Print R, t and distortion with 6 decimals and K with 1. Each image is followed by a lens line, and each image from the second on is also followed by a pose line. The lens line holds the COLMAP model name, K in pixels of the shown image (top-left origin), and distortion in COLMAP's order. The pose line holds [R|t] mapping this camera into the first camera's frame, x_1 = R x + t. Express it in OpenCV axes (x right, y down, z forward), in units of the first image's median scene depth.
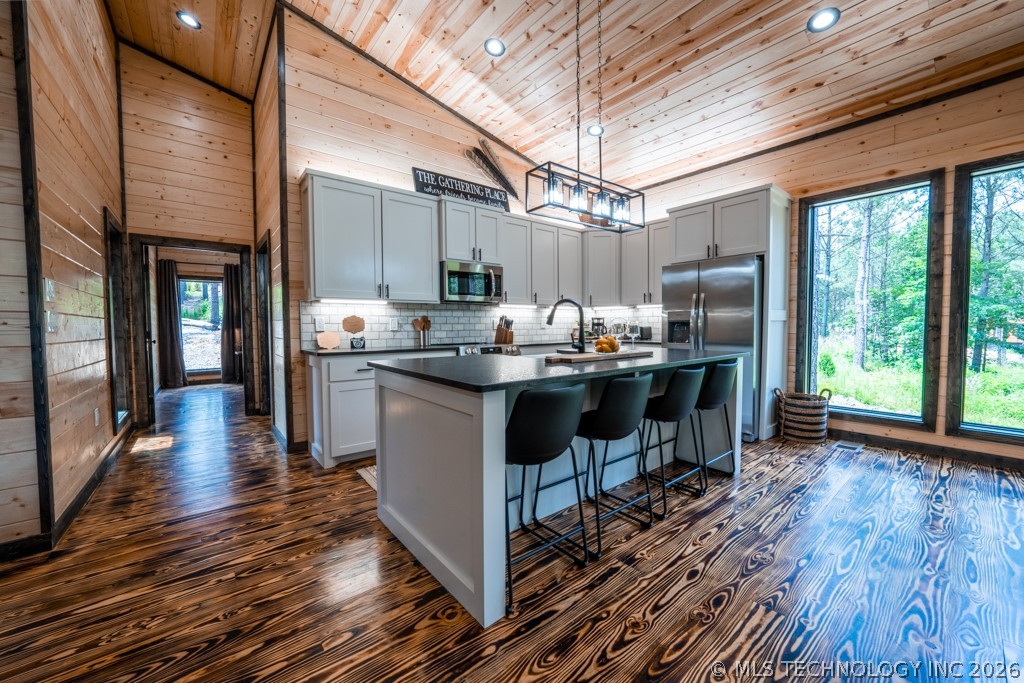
lens RADIAL K [[384.5, 0, 512.2], [0, 384.5, 338.9], [0, 0, 1]] dist [-0.020020, 0.004960]
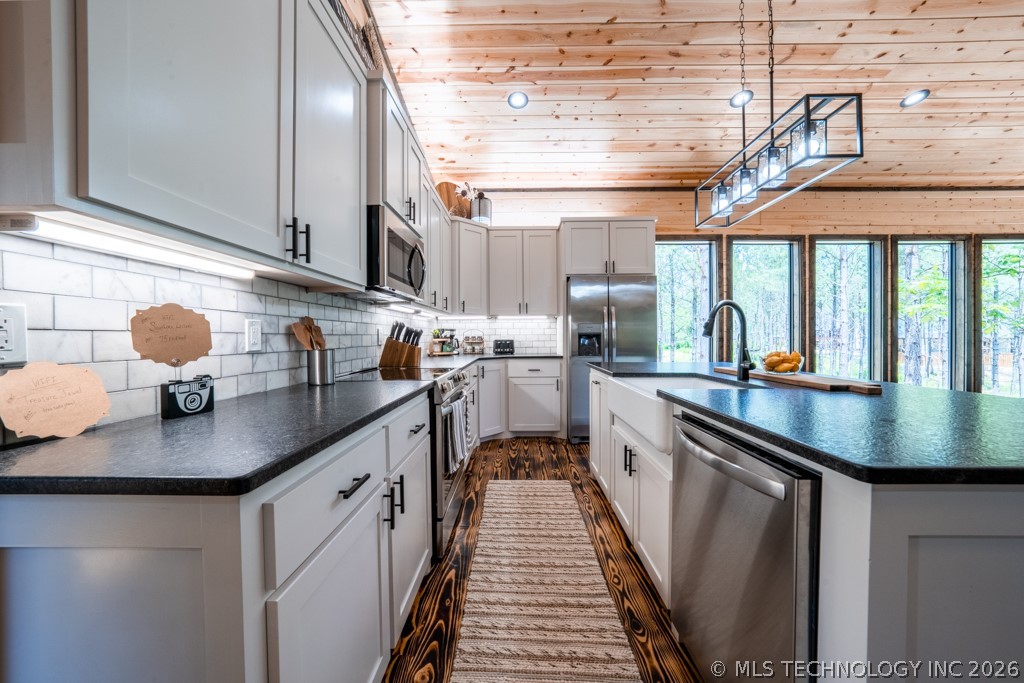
lens RADIAL K [[362.9, 0, 507.9], [0, 362.9, 338.9], [0, 0, 1]] dist [-0.027449, 0.006326]
pose [[0.650534, -0.001704, 0.759475, -0.462053], [0.027120, 0.999412, -0.020988, -0.022333], [-0.758993, 0.034250, 0.650197, 0.645648]]
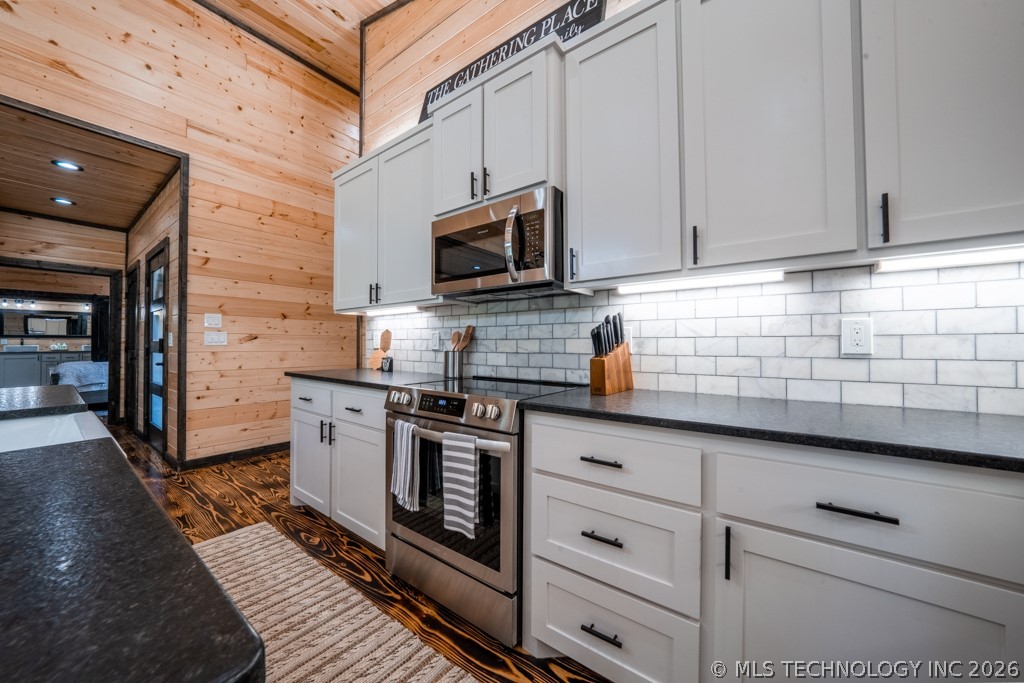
lens RADIAL K [[362.9, 0, 509.2], [0, 362.9, 339.5], [0, 0, 1]] dist [-0.027449, 0.006326]
pose [[0.241848, -0.005355, -0.970299, 0.374881], [-0.036947, 0.999209, -0.014724, -0.039364], [0.969610, 0.039411, 0.241459, 1.085218]]
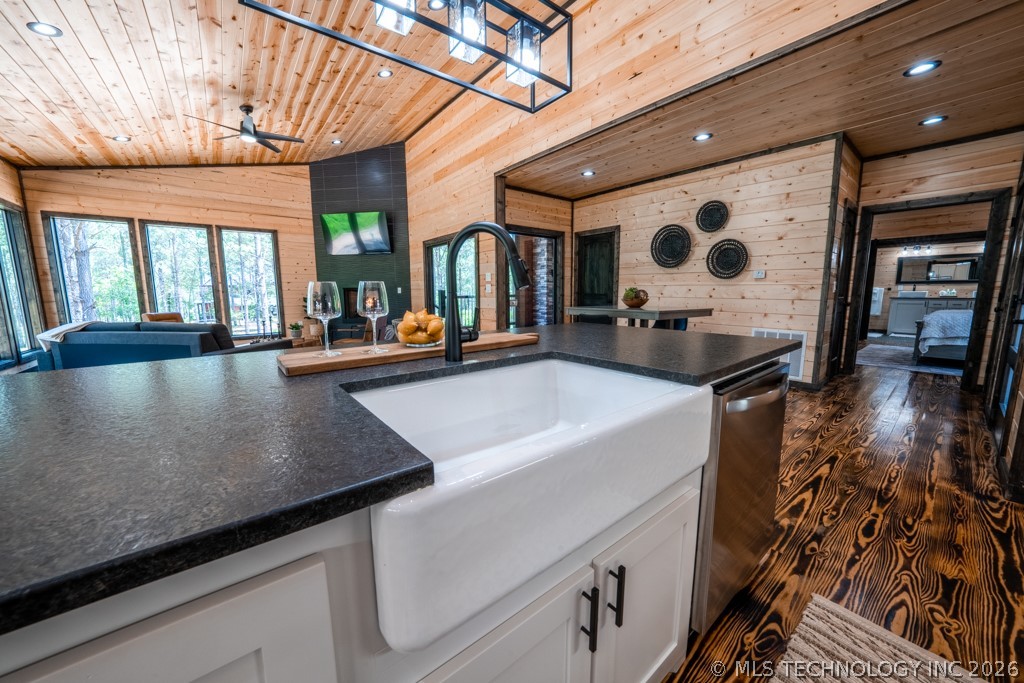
lens RADIAL K [[362.9, 0, 510.3], [0, 362.9, 339.3], [0, 0, 1]] dist [-0.027449, 0.006326]
pose [[-0.999828, 0.009818, 0.015703, 0.077425], [0.012337, 0.985474, 0.169376, -0.035608], [-0.013812, 0.169541, -0.985426, 1.017885]]
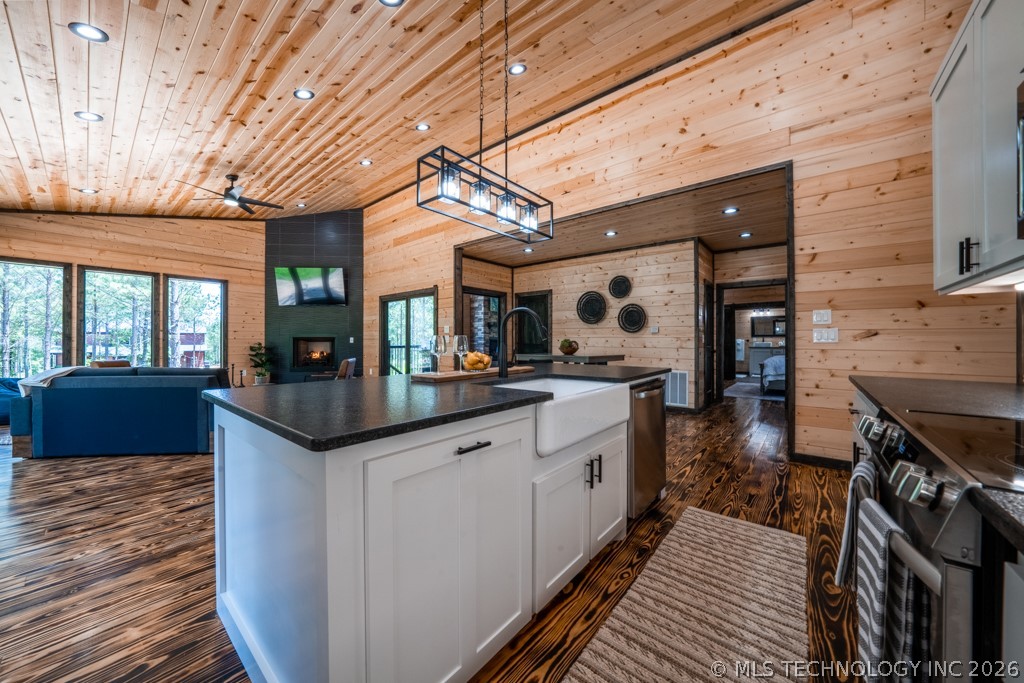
lens RADIAL K [[362.9, 0, 510.4], [0, 362.9, 339.6], [0, 0, 1]] dist [-0.027449, 0.006326]
pose [[-0.981153, 0.005482, -0.193154, 0.229121], [-0.000924, 0.999453, 0.033058, -0.045649], [0.193230, 0.032613, -0.980611, 1.285545]]
